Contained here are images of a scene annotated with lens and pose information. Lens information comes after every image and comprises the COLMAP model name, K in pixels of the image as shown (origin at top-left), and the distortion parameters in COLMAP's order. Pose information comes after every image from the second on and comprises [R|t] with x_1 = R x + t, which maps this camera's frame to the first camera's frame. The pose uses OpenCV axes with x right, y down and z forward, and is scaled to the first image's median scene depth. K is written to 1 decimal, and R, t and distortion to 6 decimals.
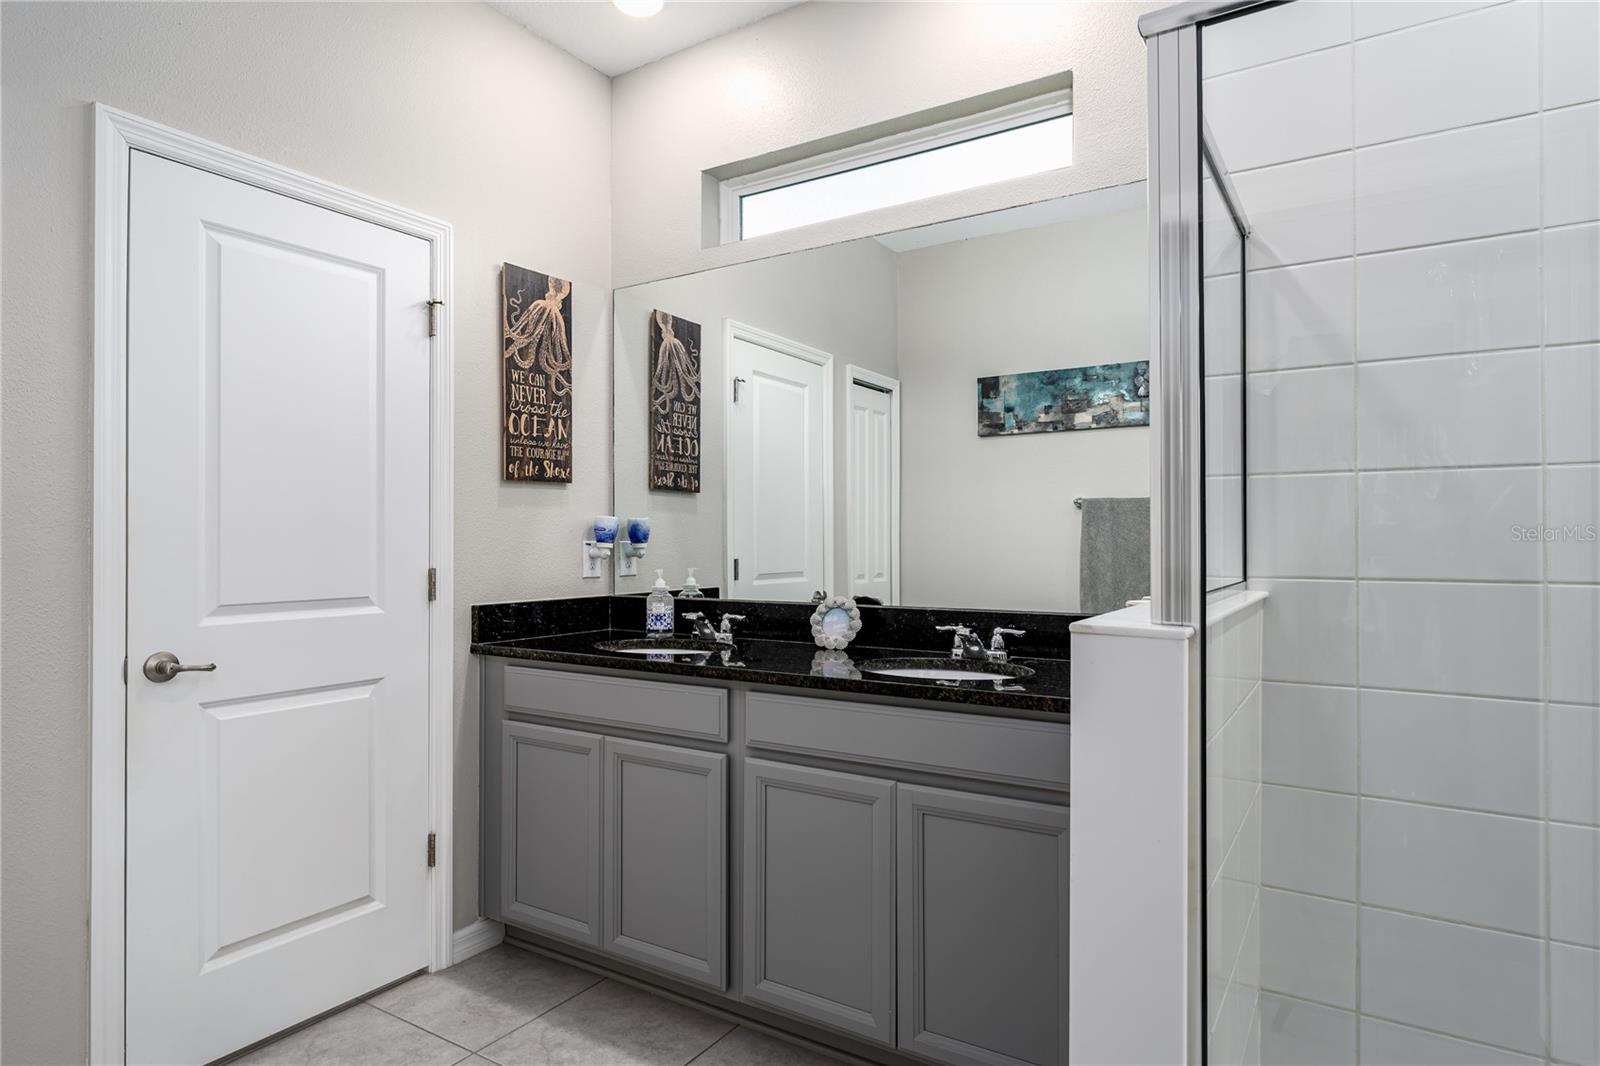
lens RADIAL K [[898.2, 0, 804.4], [0, 898.2, 532.8], [0, 0, 1]] dist [-0.001616, -0.000175]
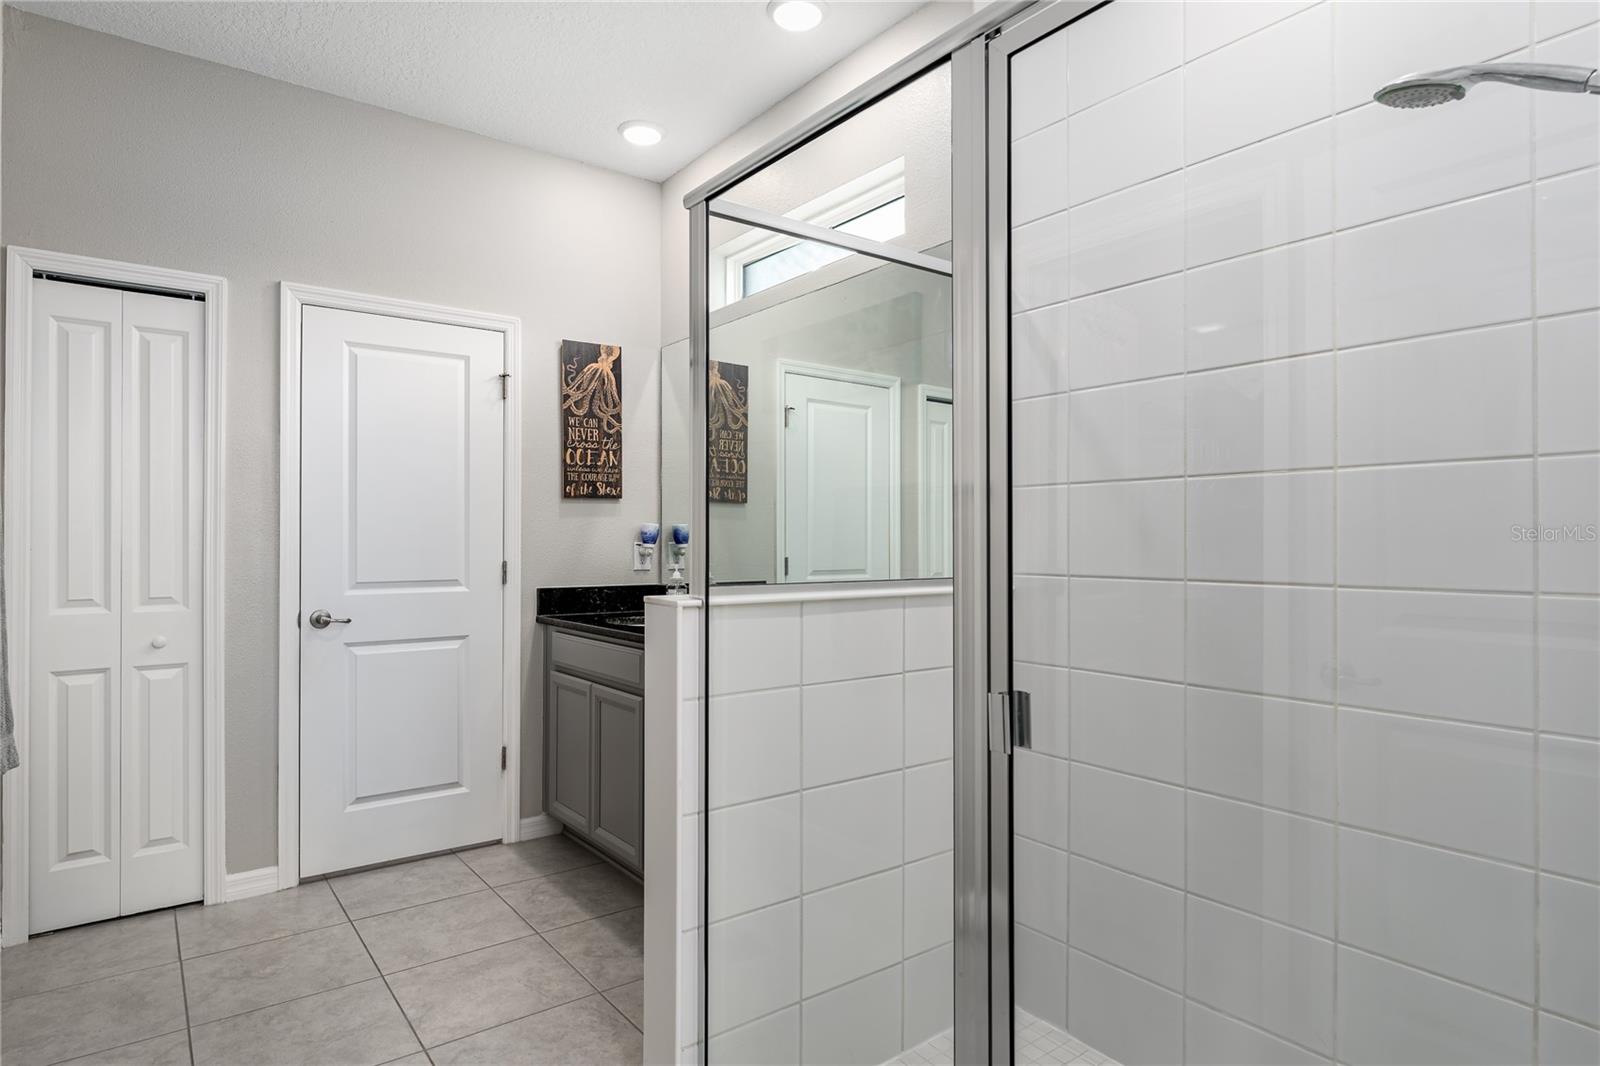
lens RADIAL K [[898.2, 0, 794.2], [0, 898.2, 534.0], [0, 0, 1]] dist [-0.001616, -0.000175]
pose [[0.933851, -0.001488, -0.357659, 0.502878], [0.001434, 0.999999, -0.000417, -0.002285], [0.357659, -0.000124, 0.933852, -0.162037]]
